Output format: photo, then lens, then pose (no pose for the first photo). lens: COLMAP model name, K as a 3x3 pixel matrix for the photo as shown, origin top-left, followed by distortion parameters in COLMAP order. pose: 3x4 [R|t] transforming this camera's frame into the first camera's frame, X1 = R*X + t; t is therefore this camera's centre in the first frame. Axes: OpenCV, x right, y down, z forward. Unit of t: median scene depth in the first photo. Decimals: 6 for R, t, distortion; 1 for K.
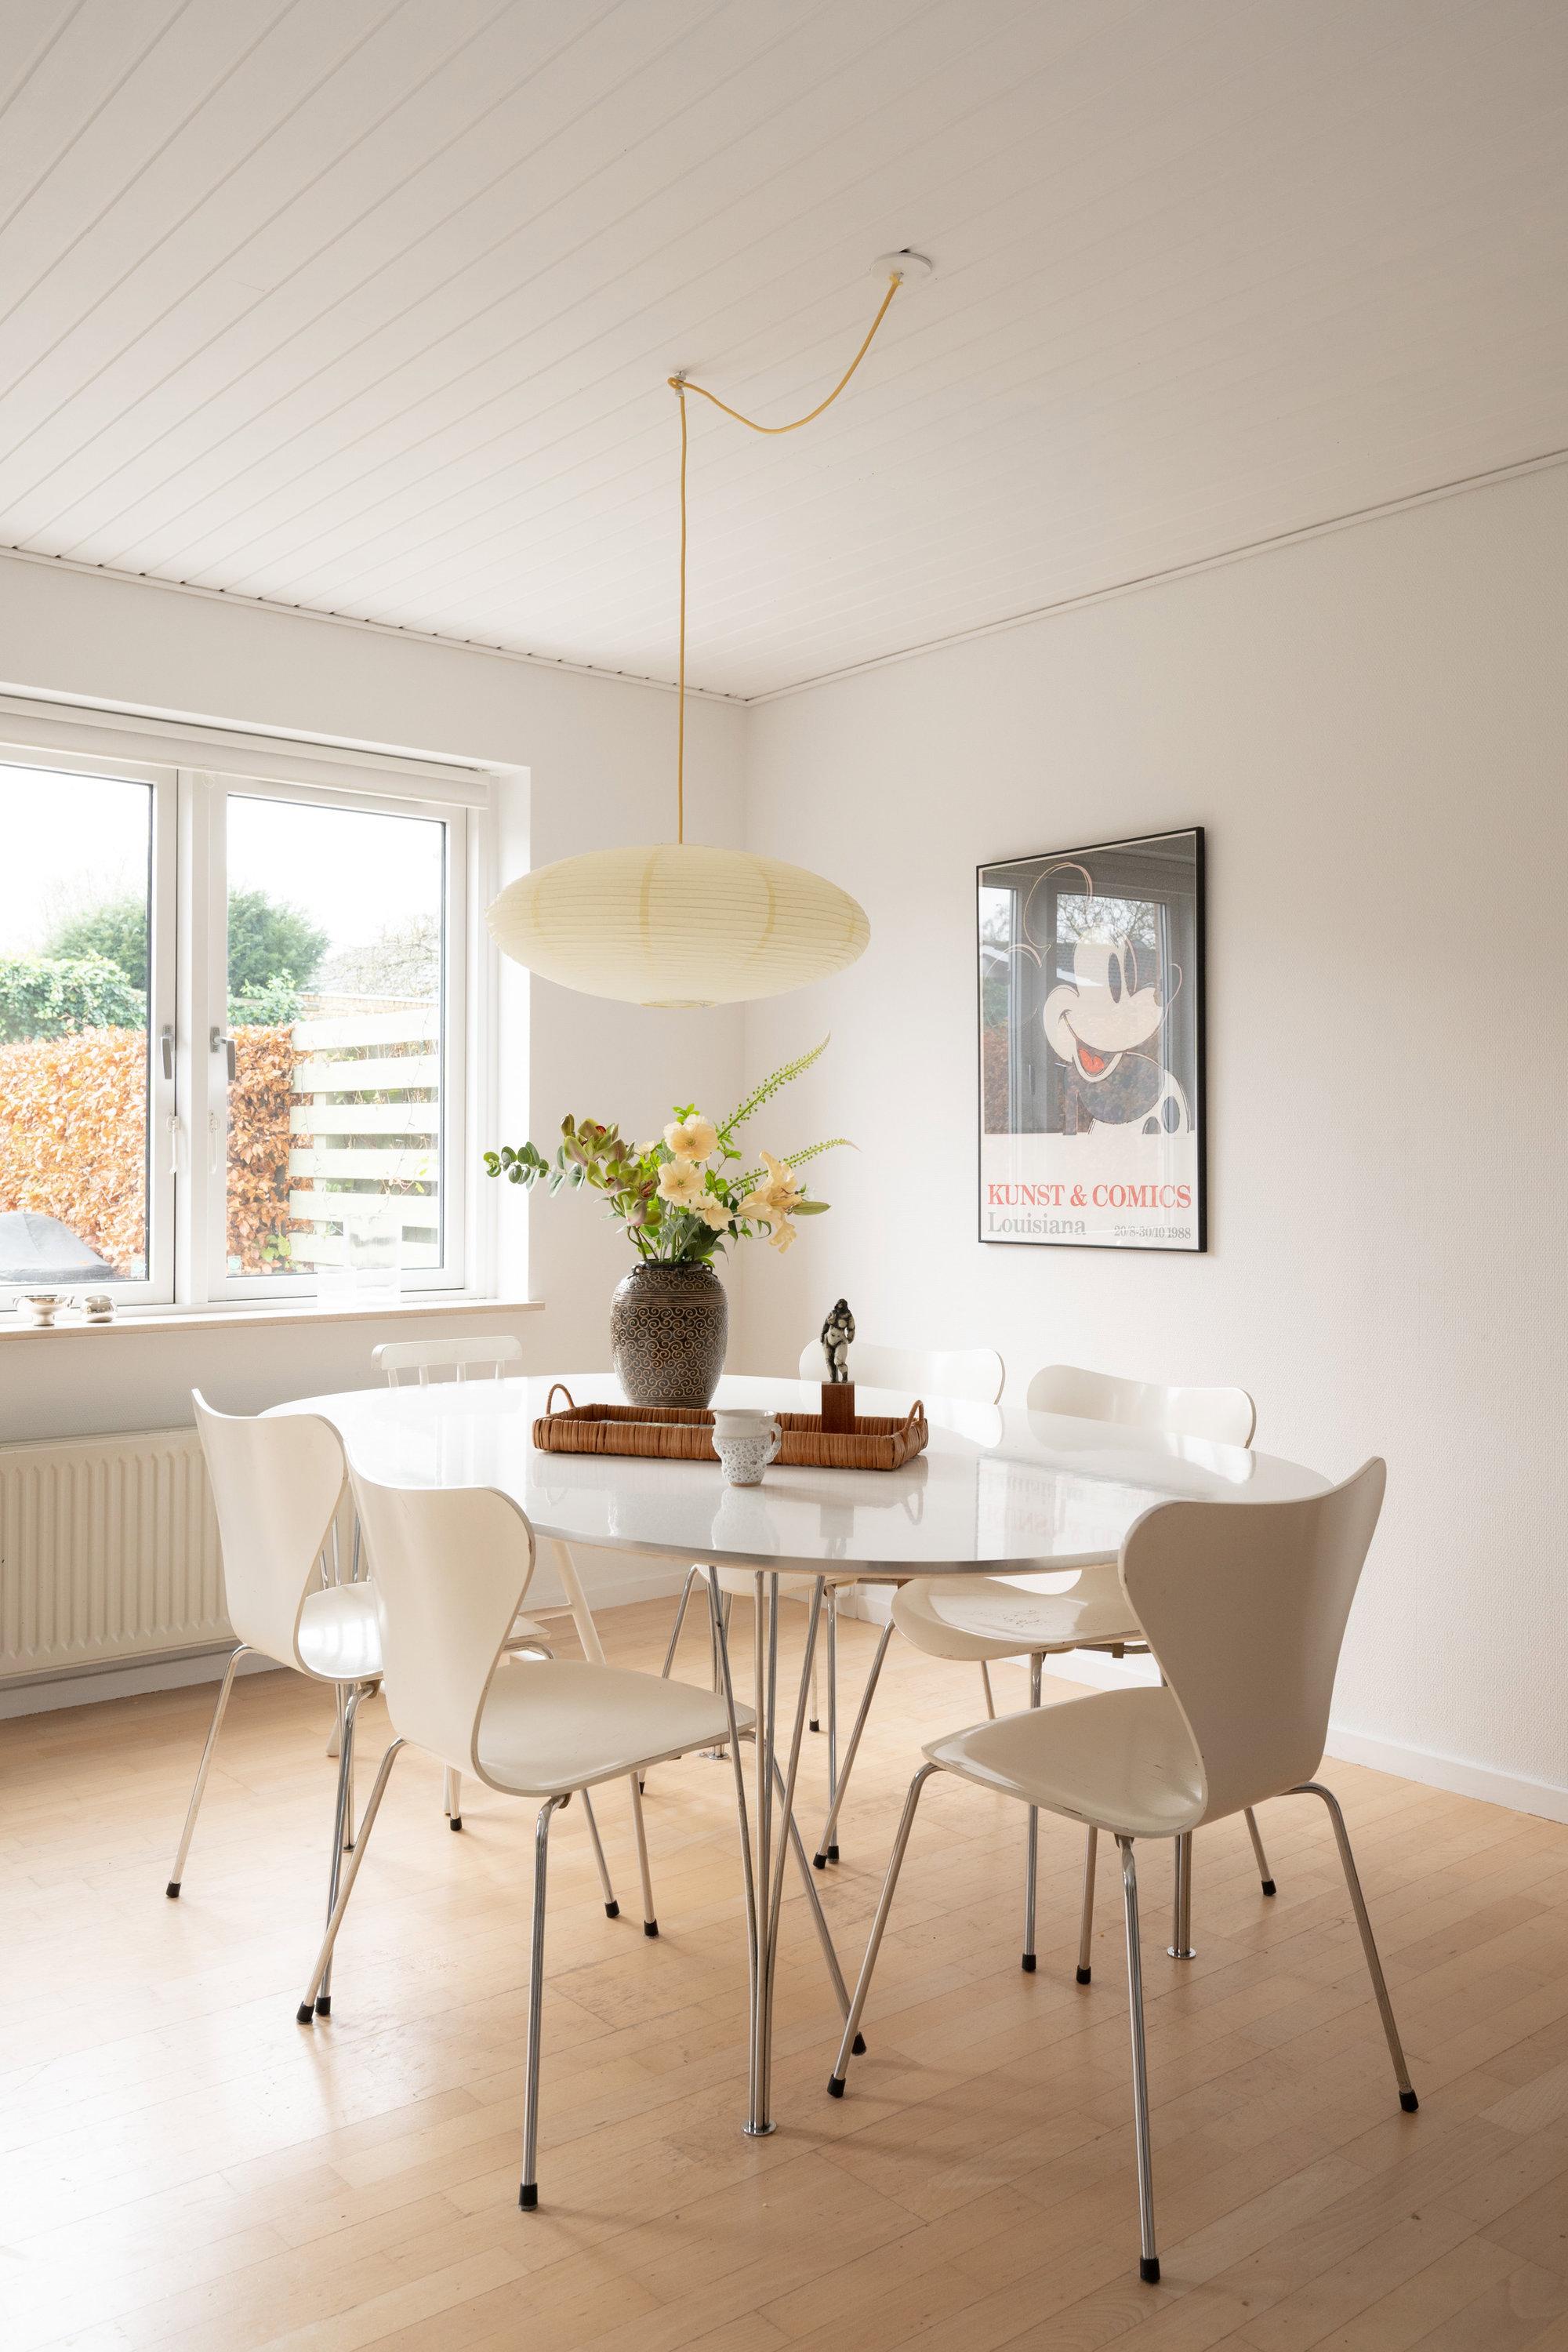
lens RADIAL K [[1870.9, 0, 748.4], [0, 1870.9, 1126.3], [0, 0, 1]] dist [-0.004472, -0.001365]
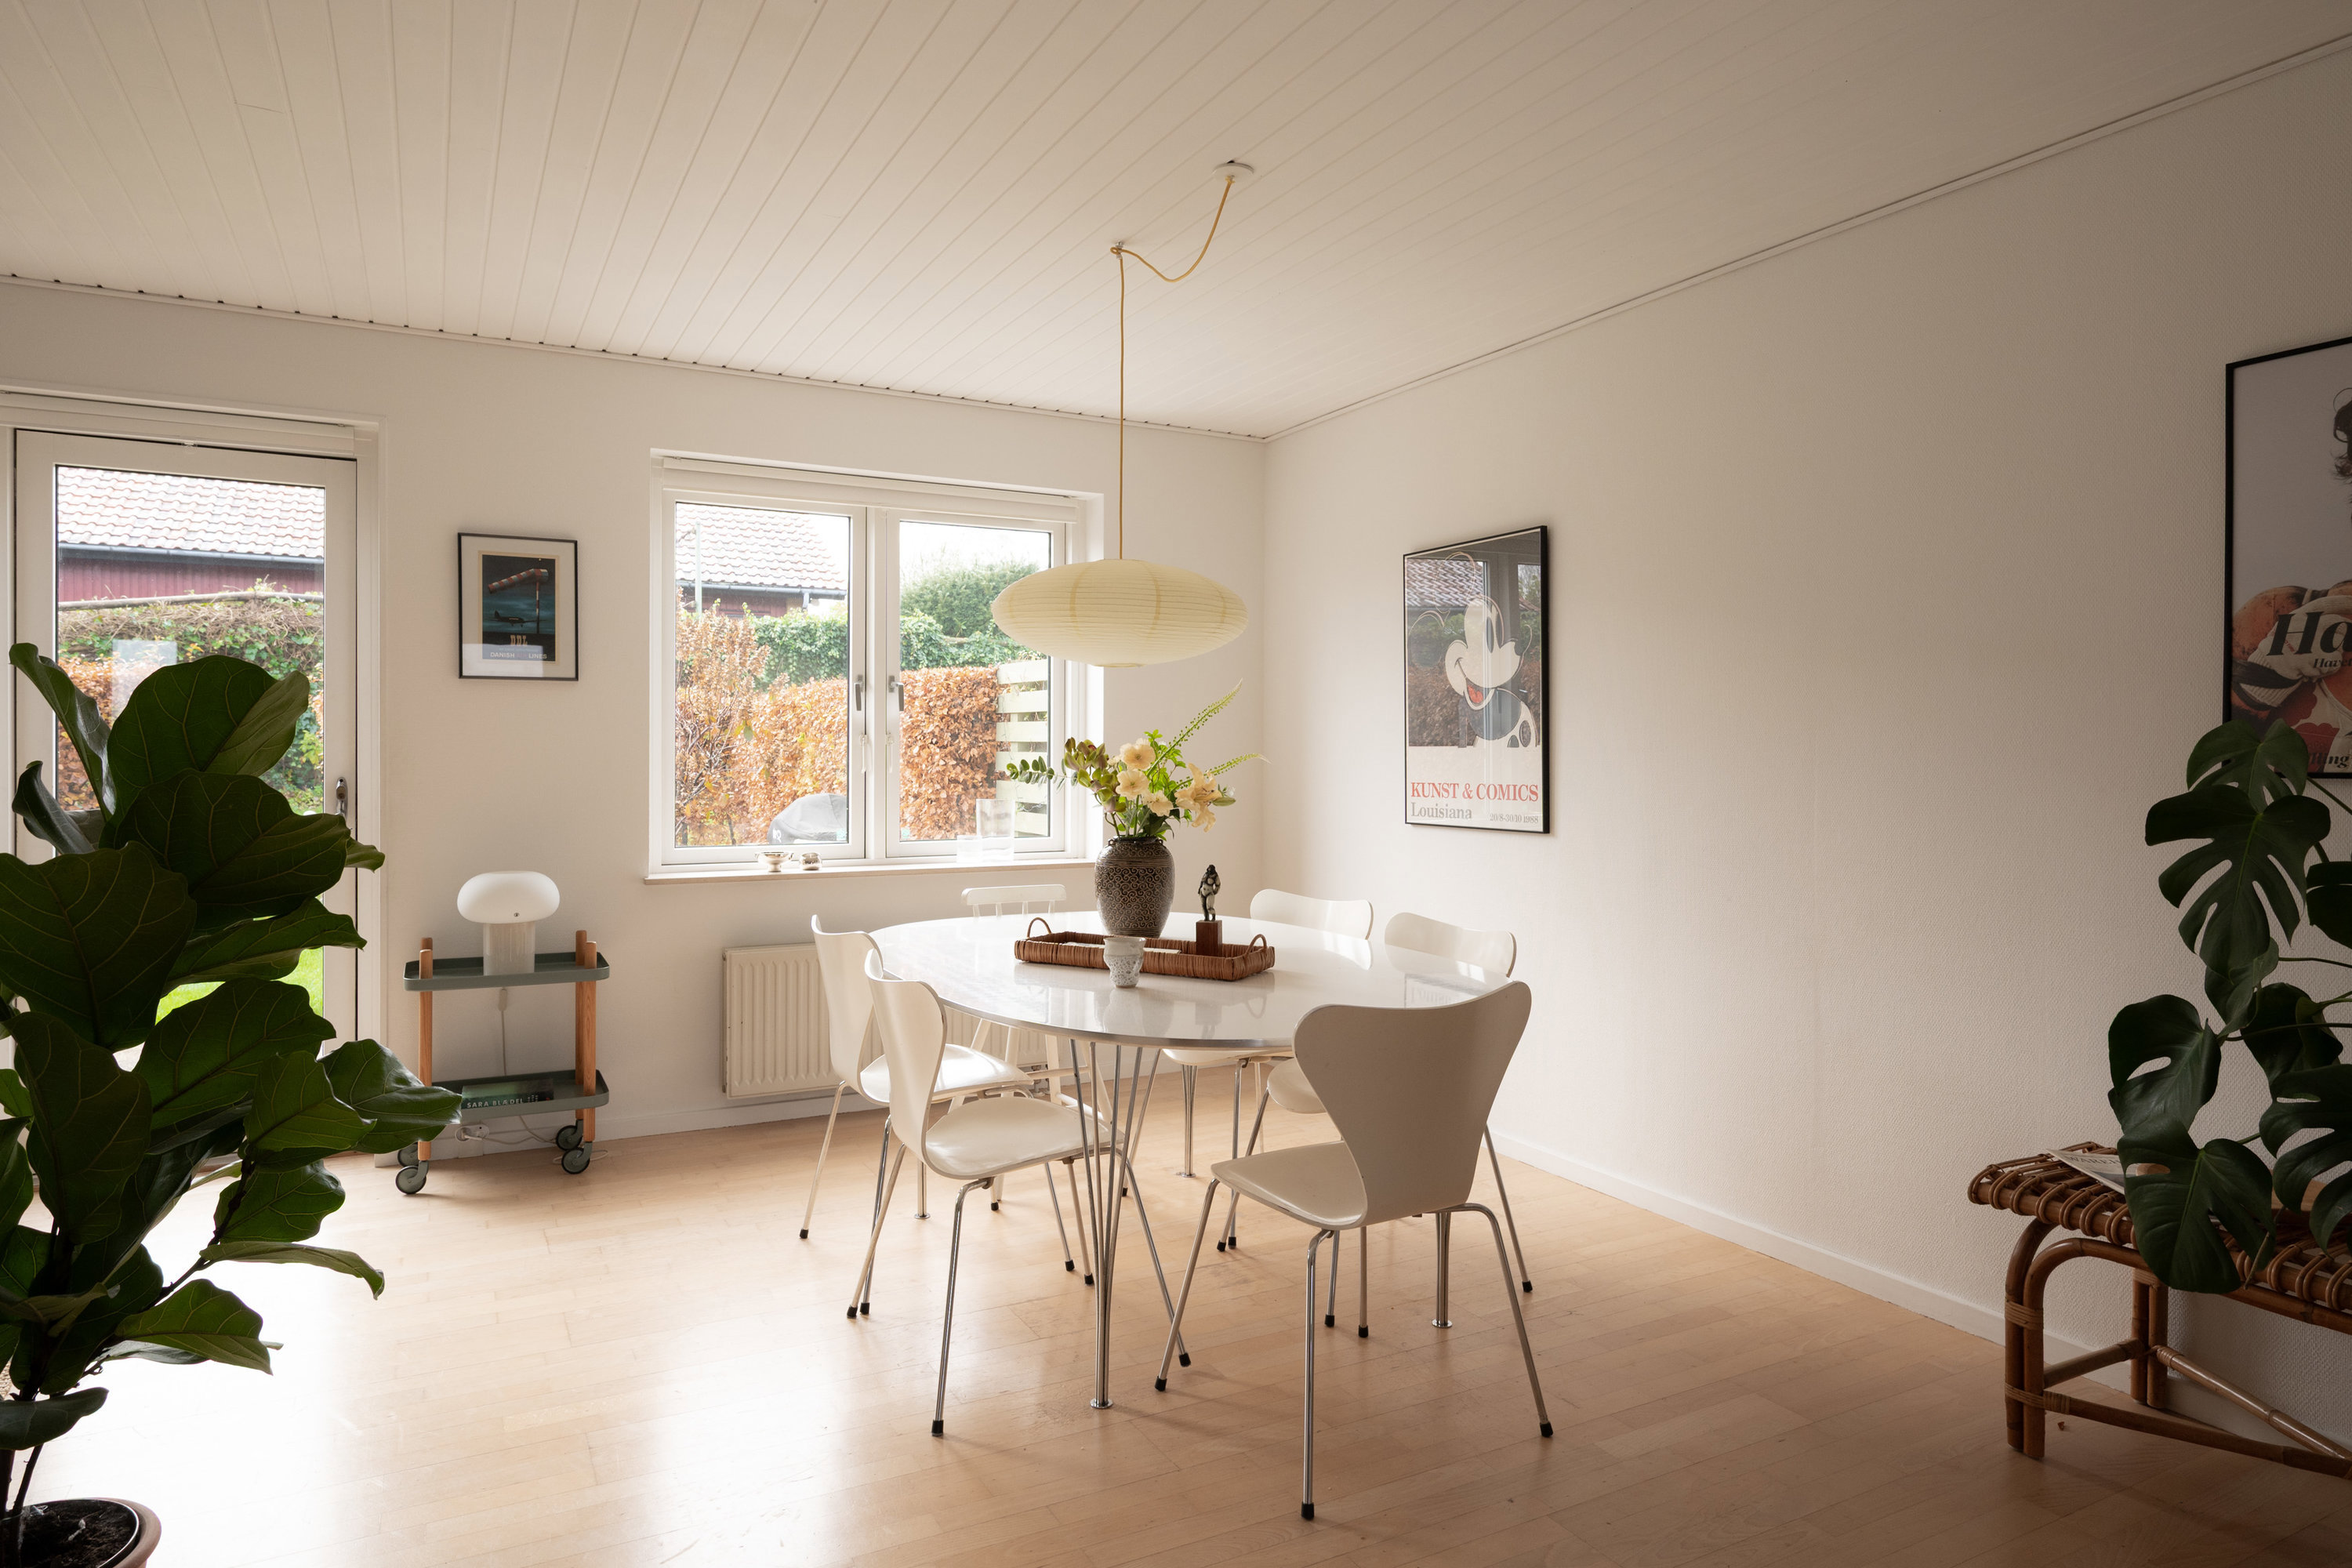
lens RADIAL K [[1389.7, 0, 1141.0], [0, 1389.7, 725.2], [0, 0, 1]] dist [-0.001751, -0.002470]
pose [[0.979524, -0.003719, -0.201294, 0.189231], [0.003494, 0.999993, -0.001473, -0.014733], [0.201298, 0.000740, 0.979530, -0.080085]]
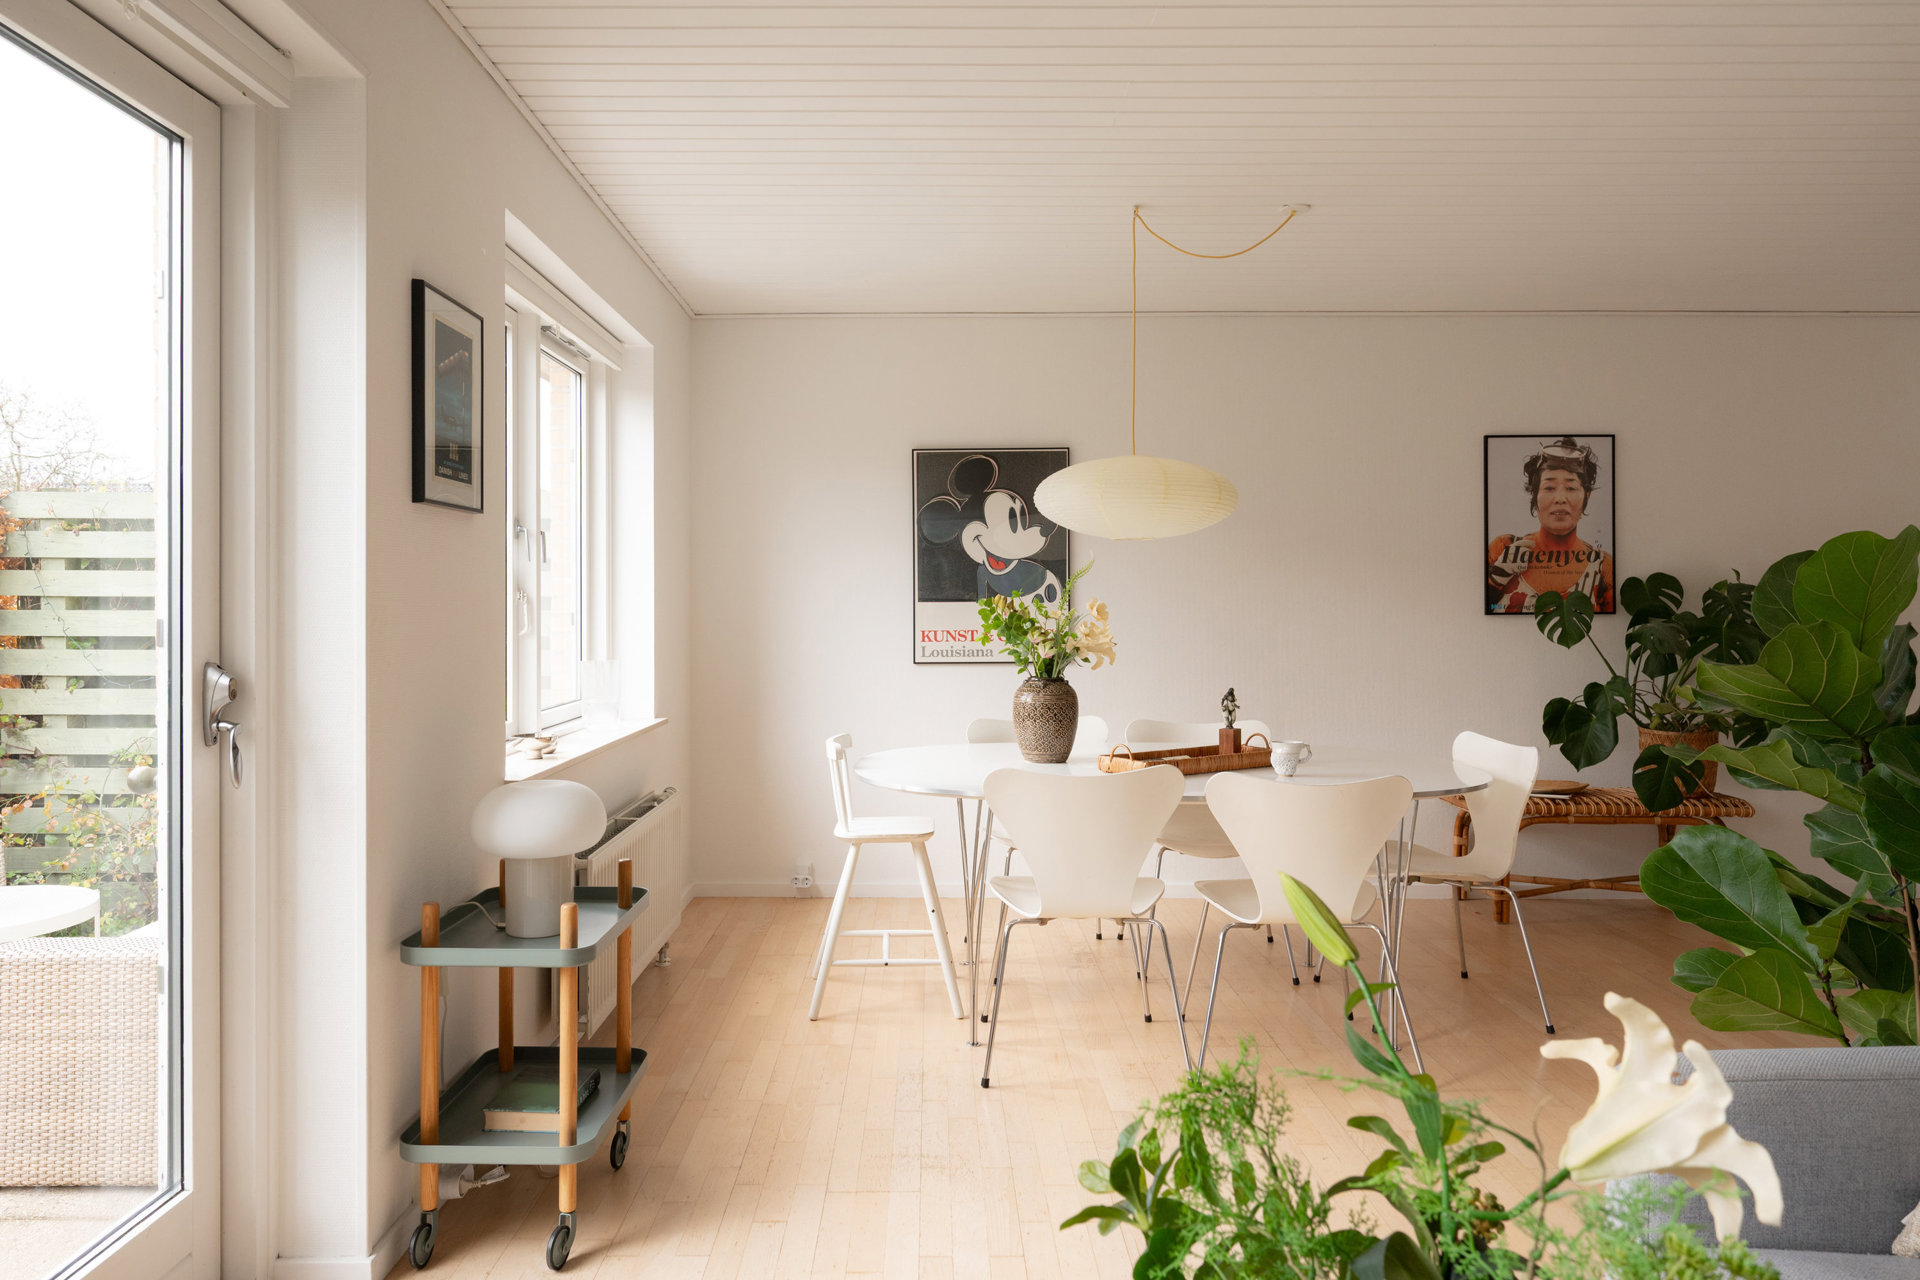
lens RADIAL K [[1277.7, 0, 918.2], [0, 1277.7, 576.8], [0, 0, 1]] dist [0.003127, -0.002673]
pose [[0.627576, 0.012392, 0.778456, -1.101355], [-0.009847, 0.999920, -0.007980, -0.013480], [-0.778493, -0.002657, 0.627648, 0.333330]]
